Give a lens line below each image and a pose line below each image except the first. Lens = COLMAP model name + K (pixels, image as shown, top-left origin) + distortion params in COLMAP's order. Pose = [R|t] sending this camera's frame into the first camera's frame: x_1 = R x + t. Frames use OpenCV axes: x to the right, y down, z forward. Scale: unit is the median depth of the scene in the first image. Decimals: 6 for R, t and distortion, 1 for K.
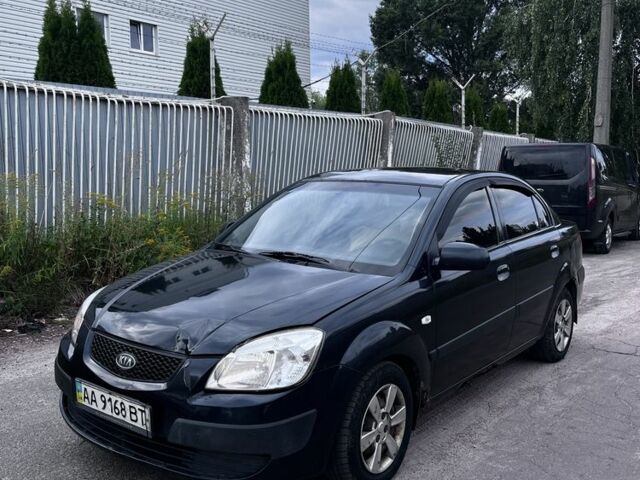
lens RADIAL K [[711.9, 0, 320.0], [0, 711.9, 240.0], [0, 0, 1]] dist [0.086619, -0.008462]
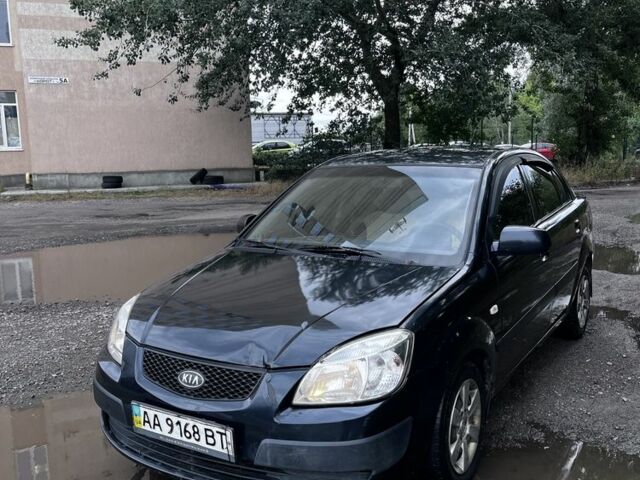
lens RADIAL K [[711.9, 0, 320.0], [0, 711.9, 240.0], [0, 0, 1]] dist [0.086619, -0.008462]
pose [[0.993052, -0.060875, 0.100707, -0.194033], [0.057537, 0.997704, 0.035727, -0.031840], [-0.102650, -0.029685, 0.994274, 0.085626]]
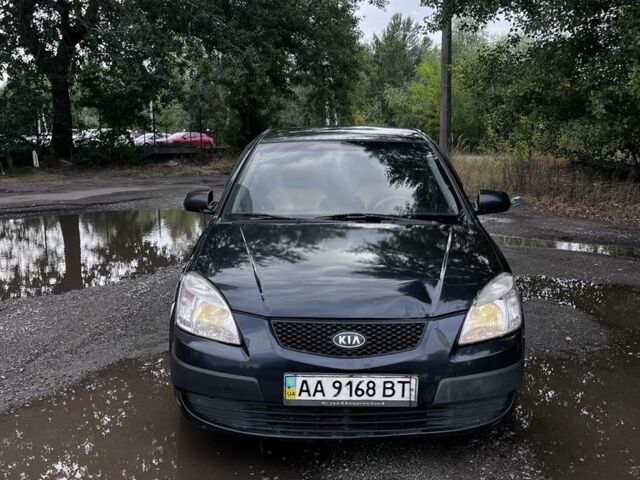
lens RADIAL K [[711.9, 0, 320.0], [0, 711.9, 240.0], [0, 0, 1]] dist [0.086619, -0.008462]
pose [[0.753070, -0.121197, 0.646681, -0.905545], [0.082583, 0.992526, 0.089844, -0.047618], [-0.652737, -0.014254, 0.757451, 0.335430]]
